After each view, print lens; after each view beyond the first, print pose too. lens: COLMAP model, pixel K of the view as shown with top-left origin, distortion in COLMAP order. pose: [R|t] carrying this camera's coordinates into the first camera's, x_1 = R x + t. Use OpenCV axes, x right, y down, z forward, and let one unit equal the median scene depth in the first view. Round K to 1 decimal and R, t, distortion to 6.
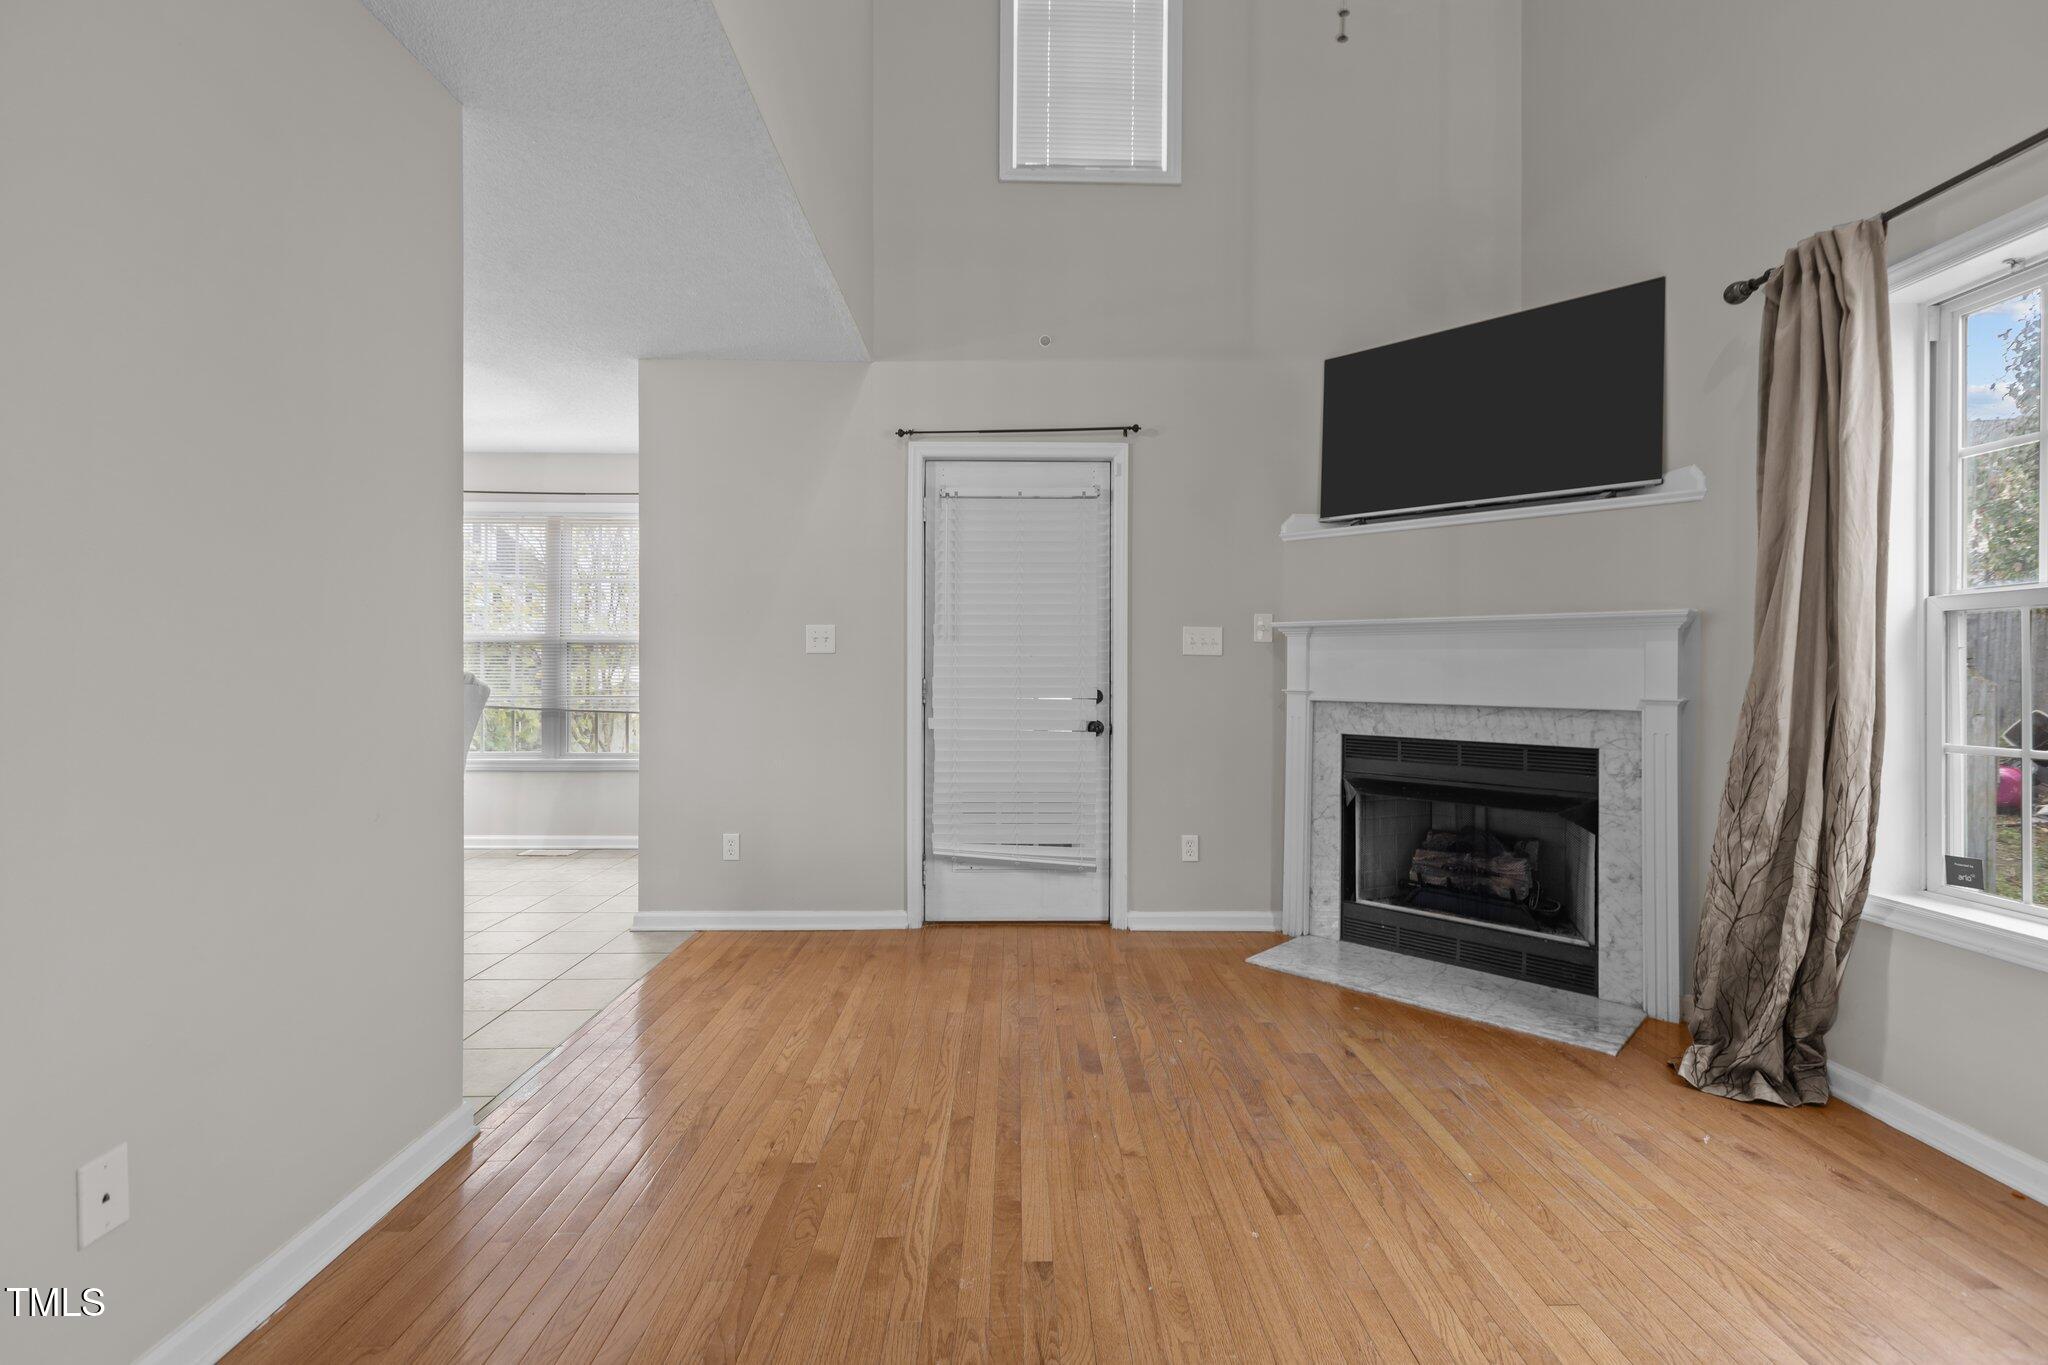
lens RADIAL K [[914.7, 0, 1034.5], [0, 914.7, 672.8], [0, 0, 1]] dist [0.003708, -0.000973]
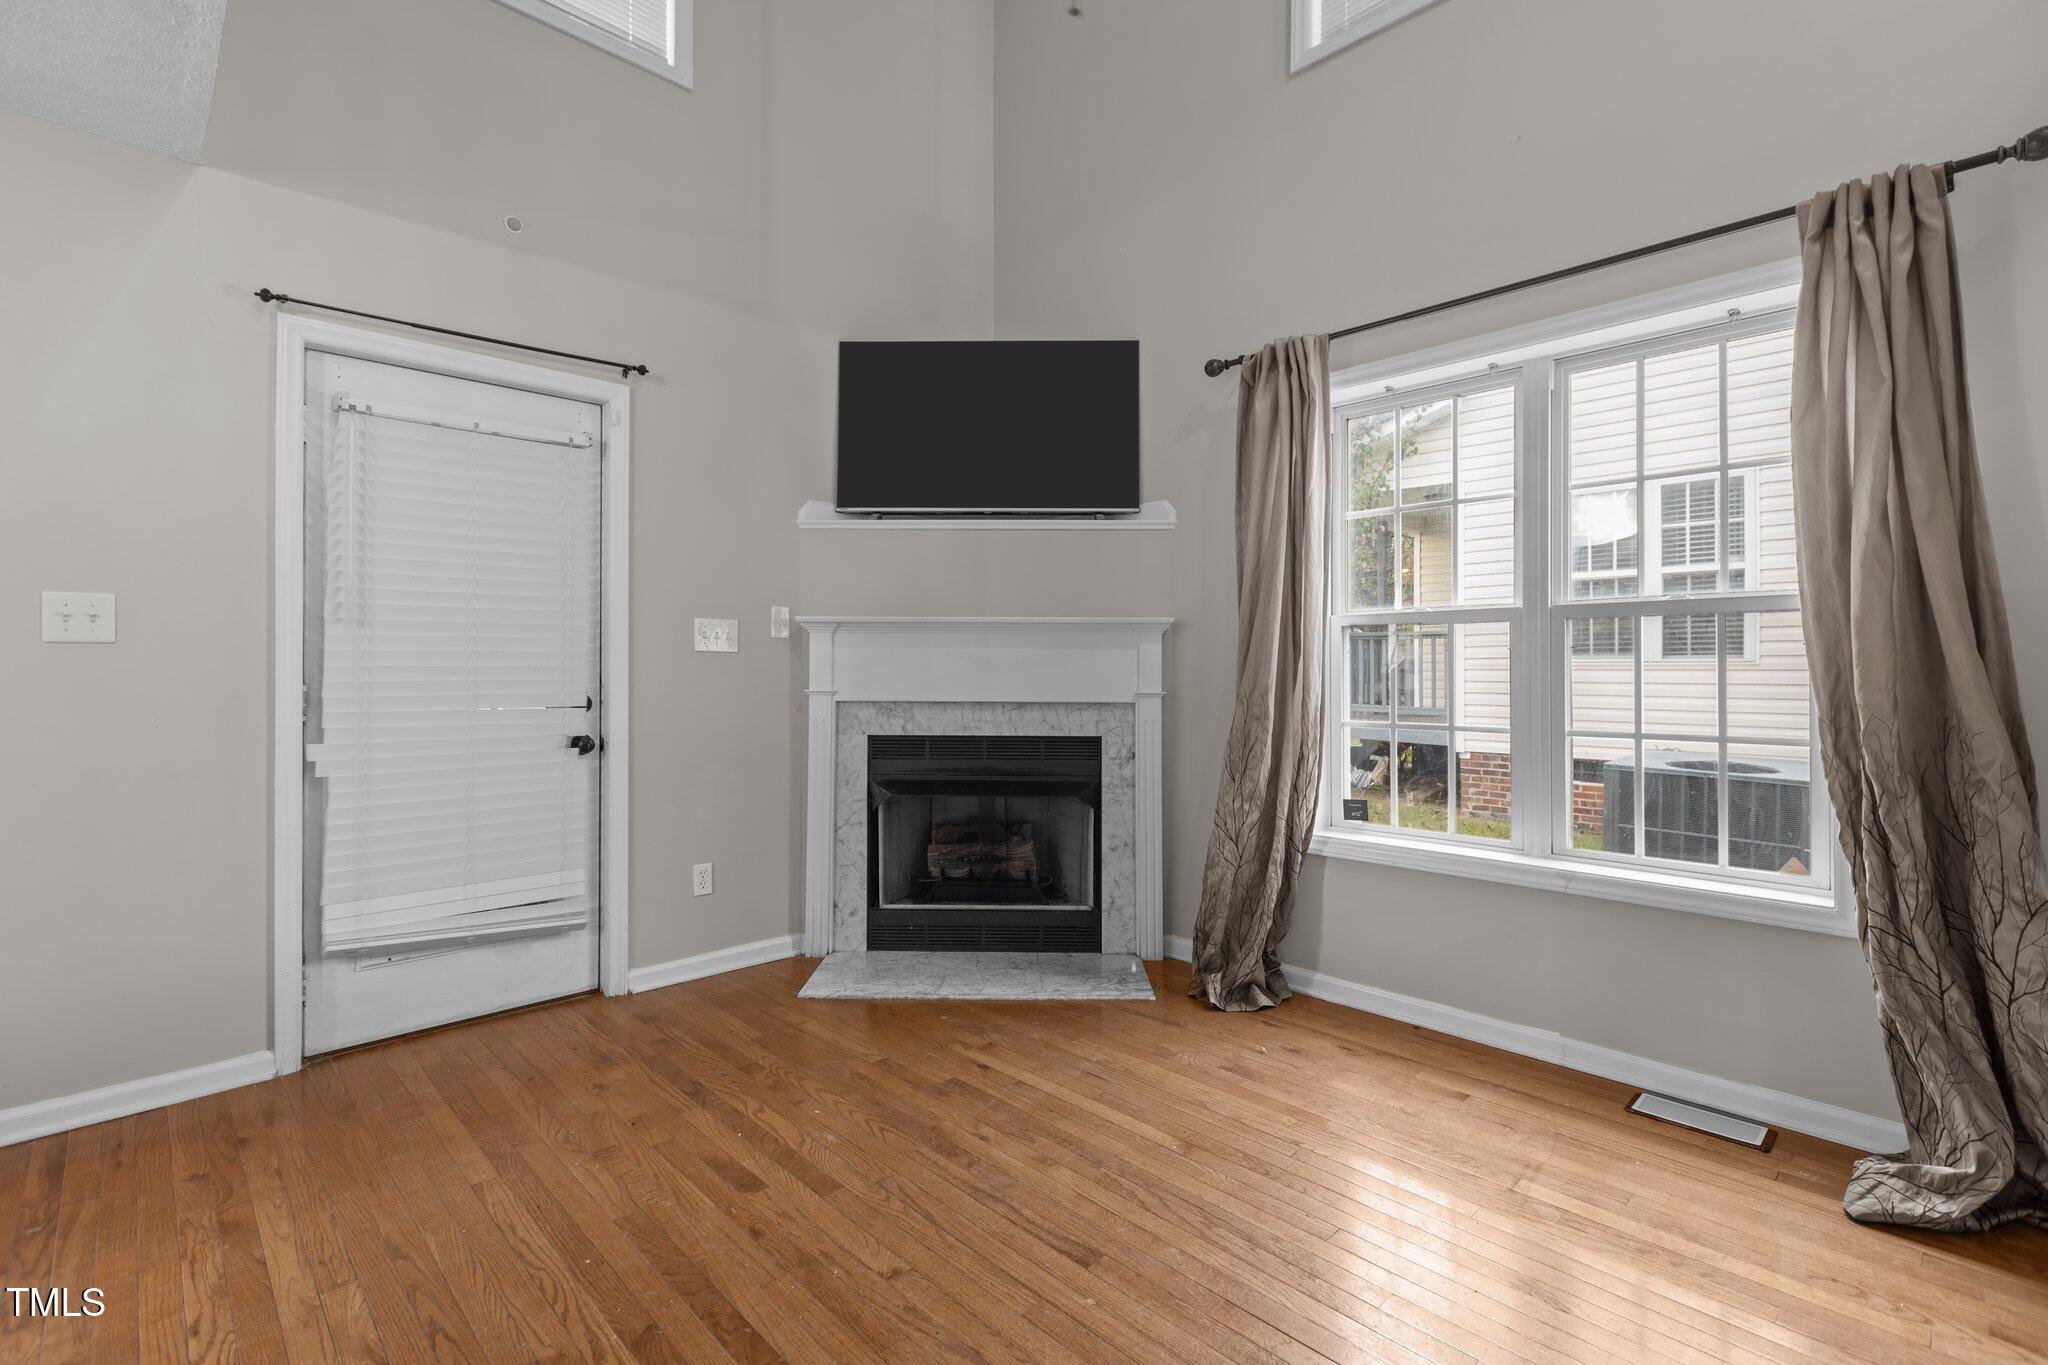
lens RADIAL K [[914.7, 0, 1023.6], [0, 914.7, 670.6], [0, 0, 1]] dist [0.003708, -0.000973]
pose [[0.732774, -0.004571, 0.680457, -0.240083], [0.003783, 0.999989, 0.002643, -0.003676], [-0.680461, 0.000637, 0.732784, 0.224791]]
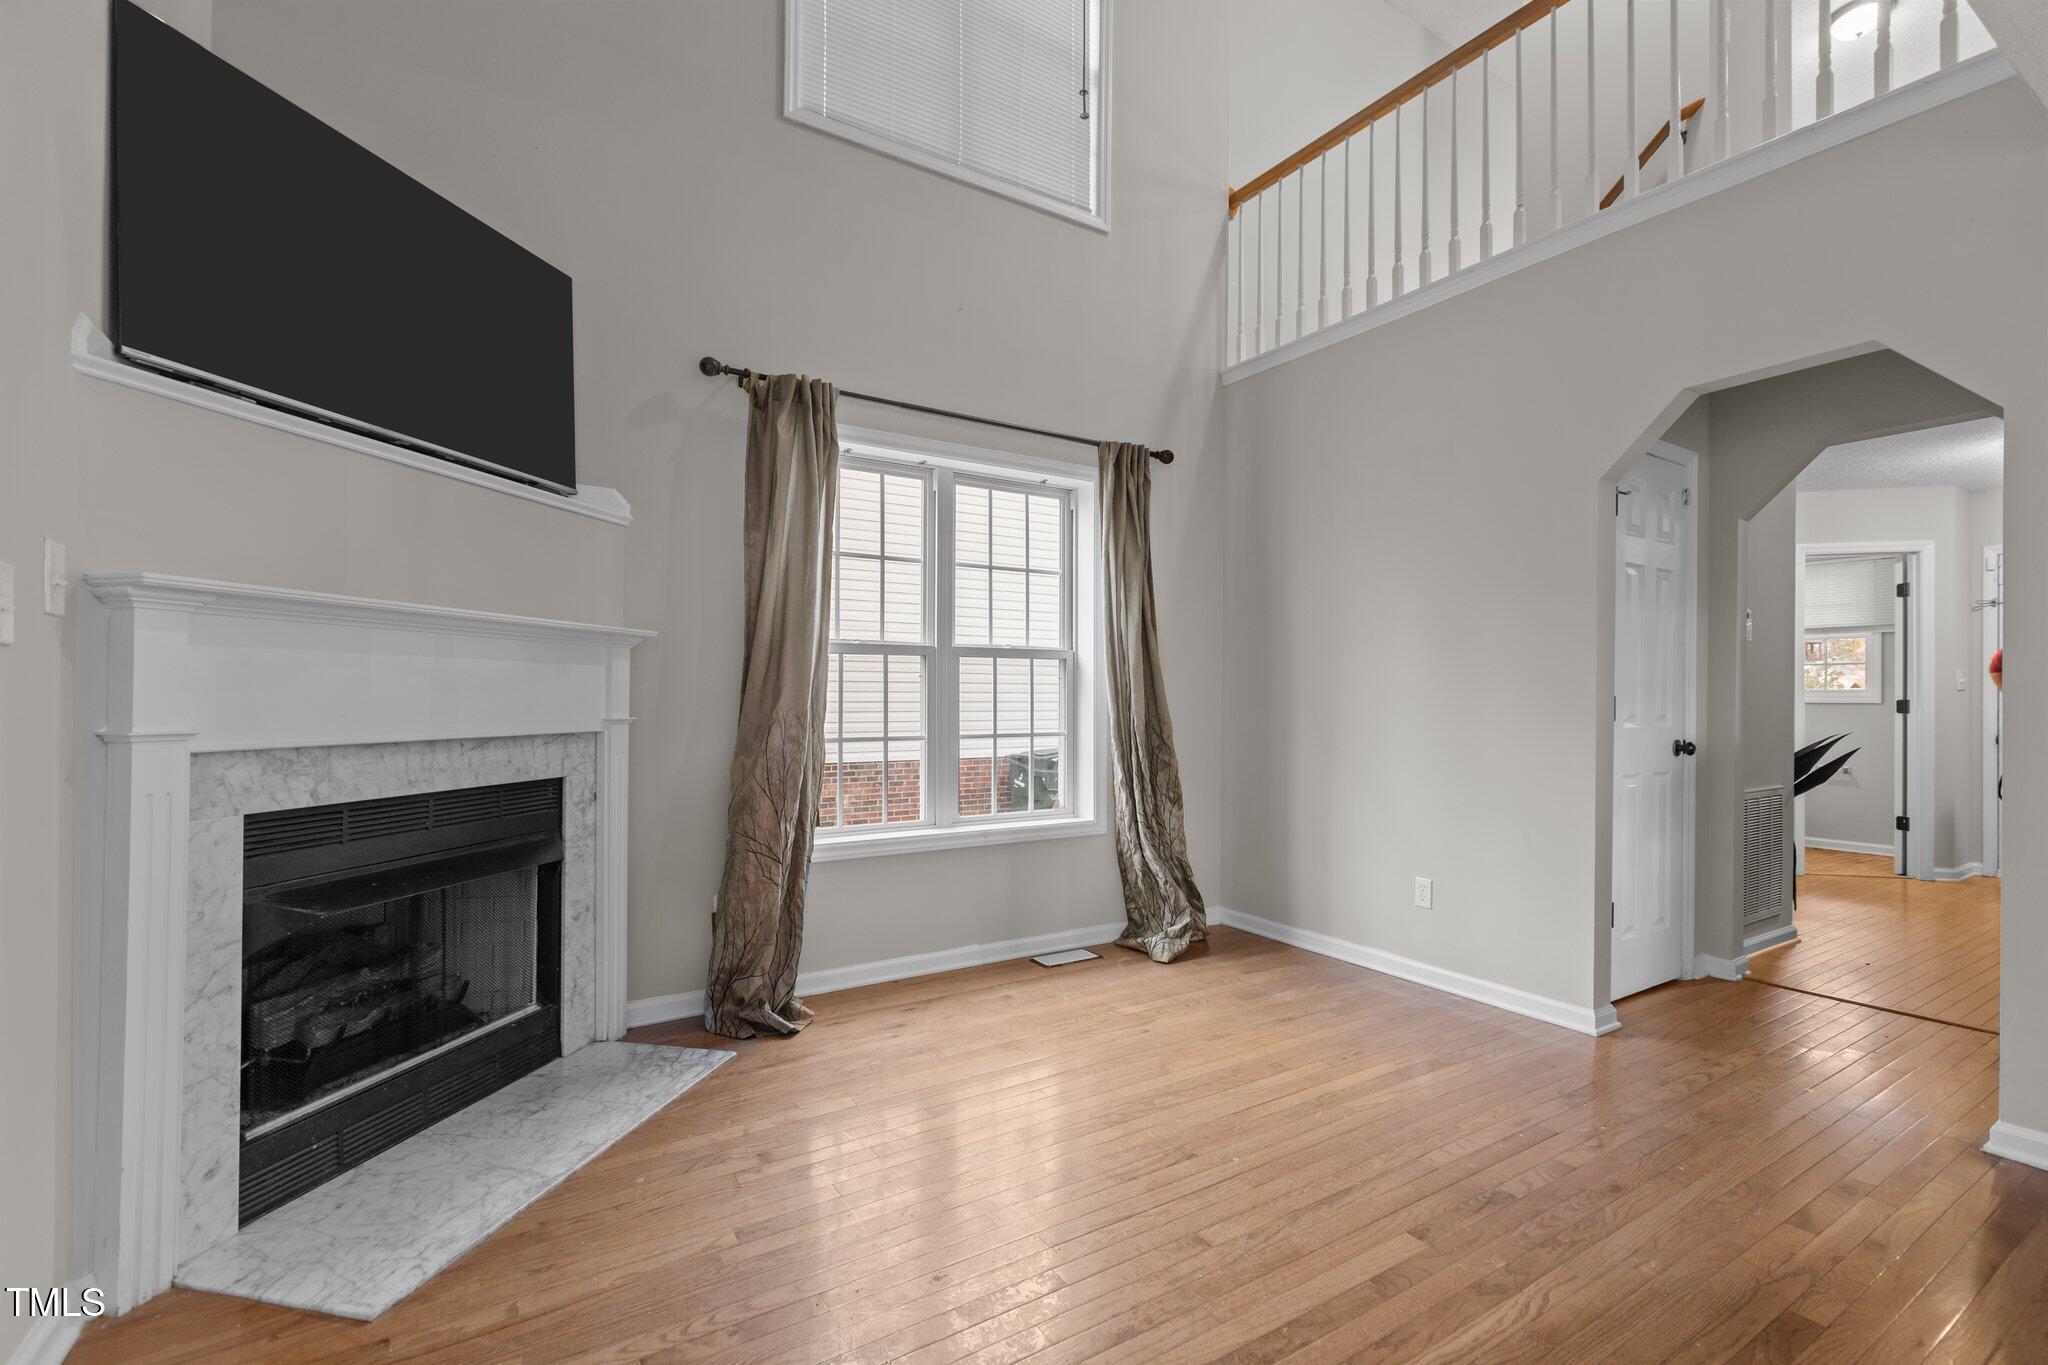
lens RADIAL K [[914.7, 0, 1022.0], [0, 914.7, 690.8], [0, 0, 1]] dist [0.003708, -0.000973]
pose [[-0.513471, -0.004809, 0.858093, -0.378880], [-0.005865, 0.999981, 0.002095, -0.005463], [-0.858087, -0.003957, -0.513490, 1.083417]]
